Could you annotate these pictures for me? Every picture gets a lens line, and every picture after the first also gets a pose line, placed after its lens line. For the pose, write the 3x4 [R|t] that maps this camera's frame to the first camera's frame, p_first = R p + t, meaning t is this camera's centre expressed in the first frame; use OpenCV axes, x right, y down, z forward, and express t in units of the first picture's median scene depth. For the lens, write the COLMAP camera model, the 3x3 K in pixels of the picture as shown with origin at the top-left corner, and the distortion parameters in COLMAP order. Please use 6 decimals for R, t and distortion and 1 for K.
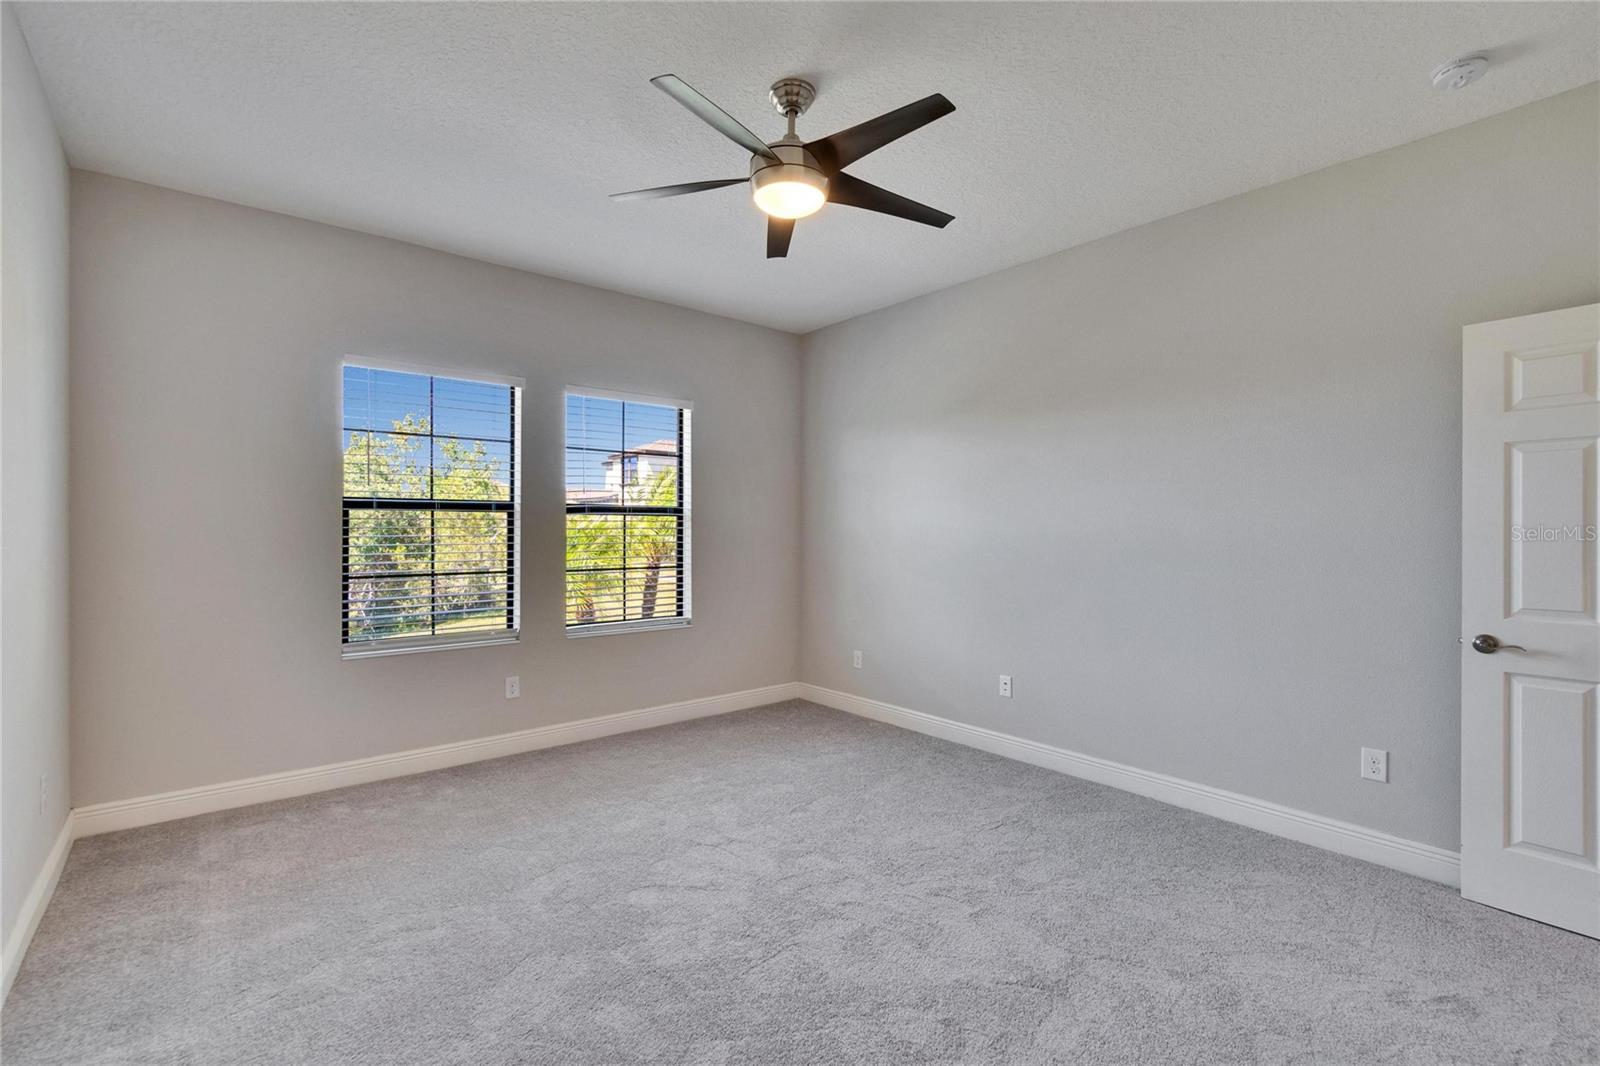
lens RADIAL K [[701.3, 0, 790.8], [0, 701.3, 536.1], [0, 0, 1]] dist [-0.003569, -0.000396]
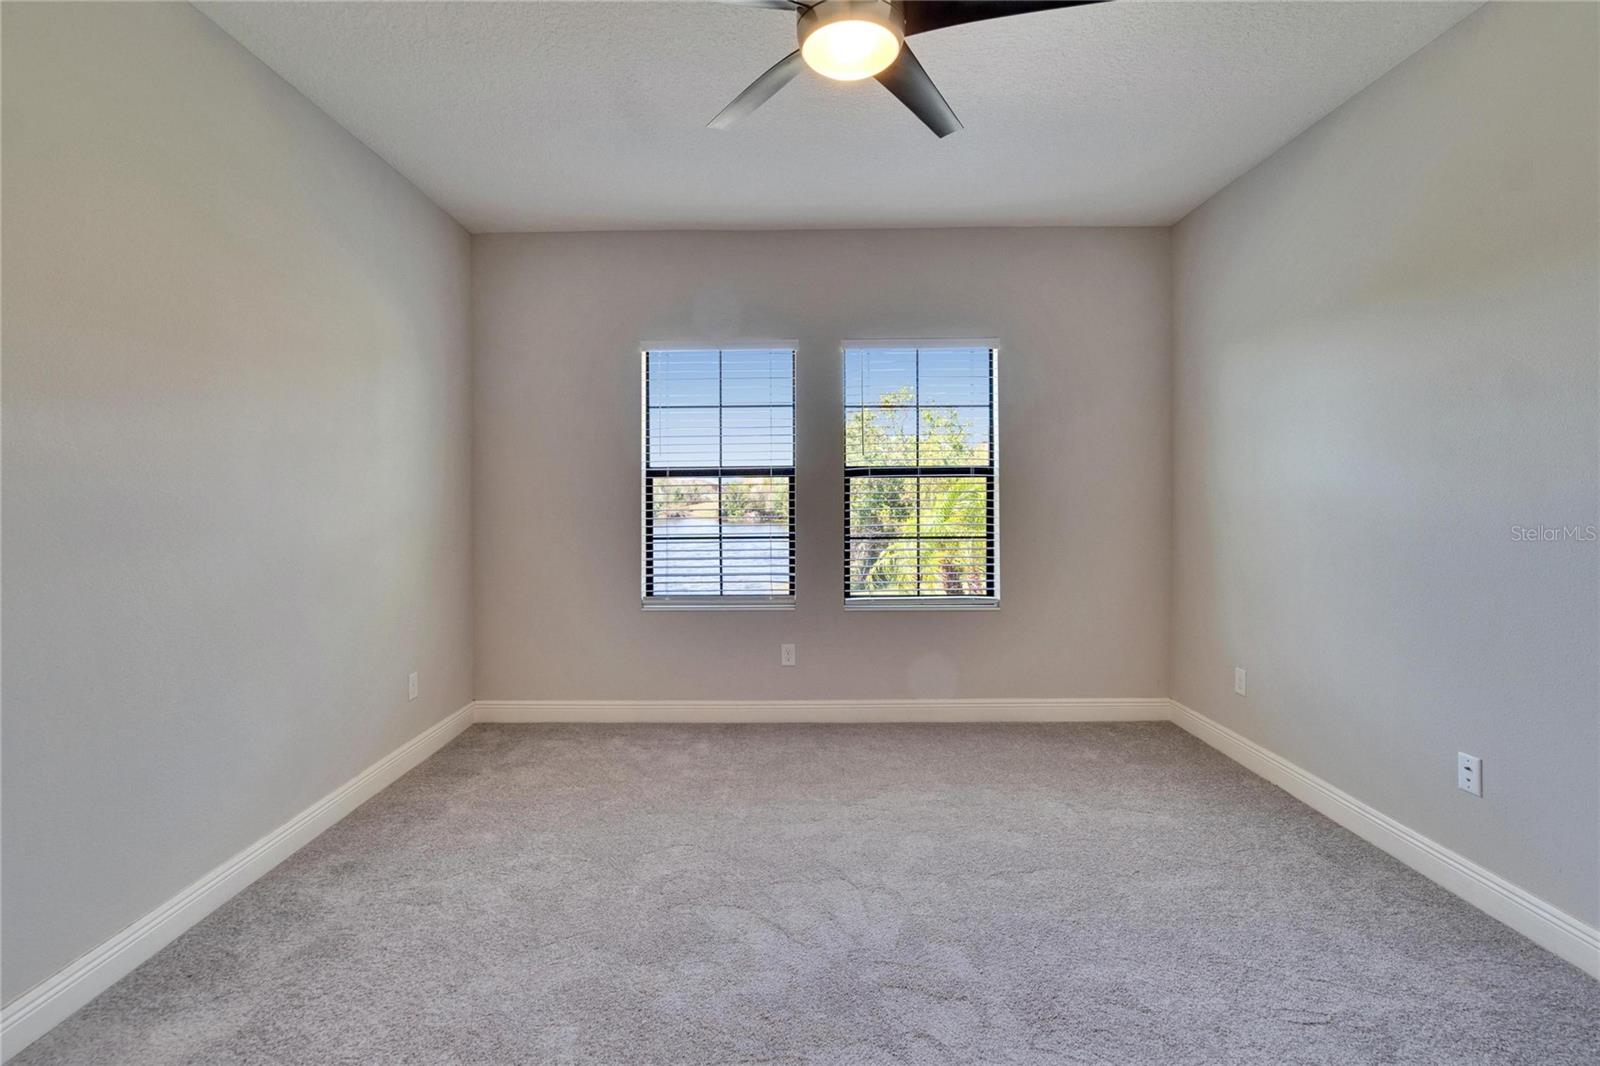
lens RADIAL K [[726.0, 0, 794.9], [0, 726.0, 495.4], [0, 0, 1]] dist [-0.003154, -0.000575]
pose [[0.766885, -0.005985, -0.641757, 0.247124], [0.001433, 0.999970, -0.007614, -0.000100], [0.641783, 0.004919, 0.766870, 0.207694]]
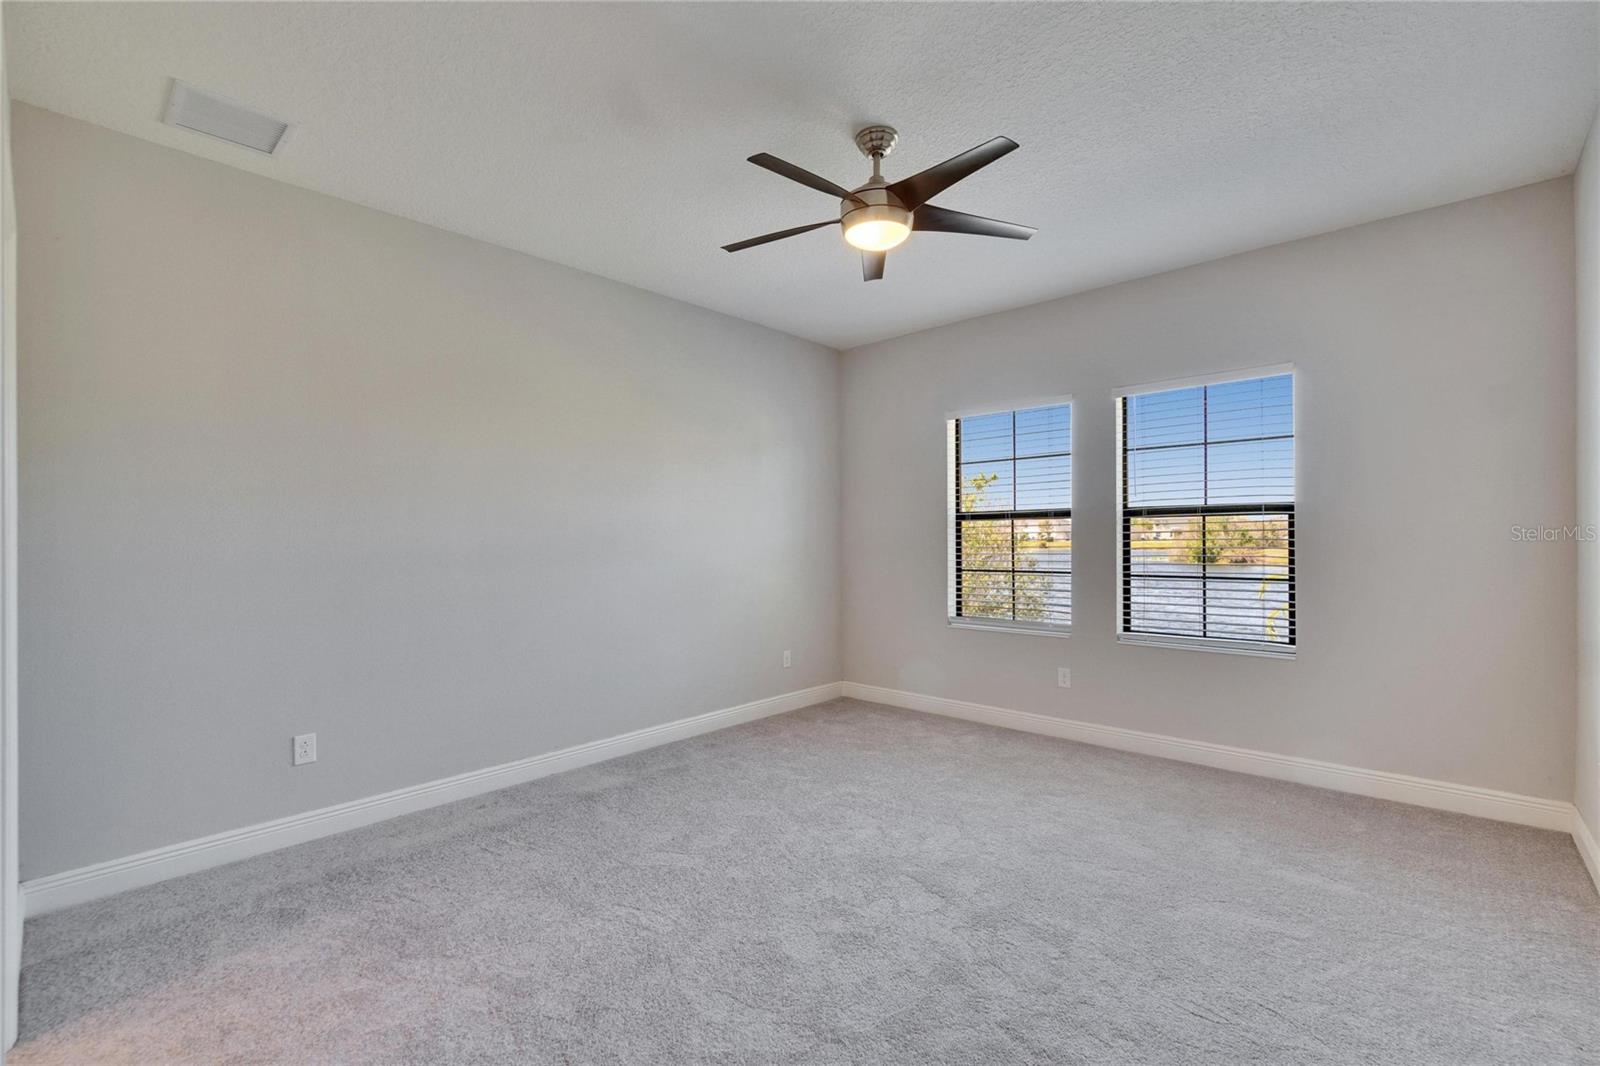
lens RADIAL K [[708.3, 0, 786.6], [0, 708.3, 536.6], [0, 0, 1]] dist [-0.003678, 0.000050]
pose [[0.125516, -0.007401, -0.992064, 0.604302], [-0.003794, 0.999961, -0.007940, 0.005167], [0.992084, 0.004761, 0.125483, 0.399607]]
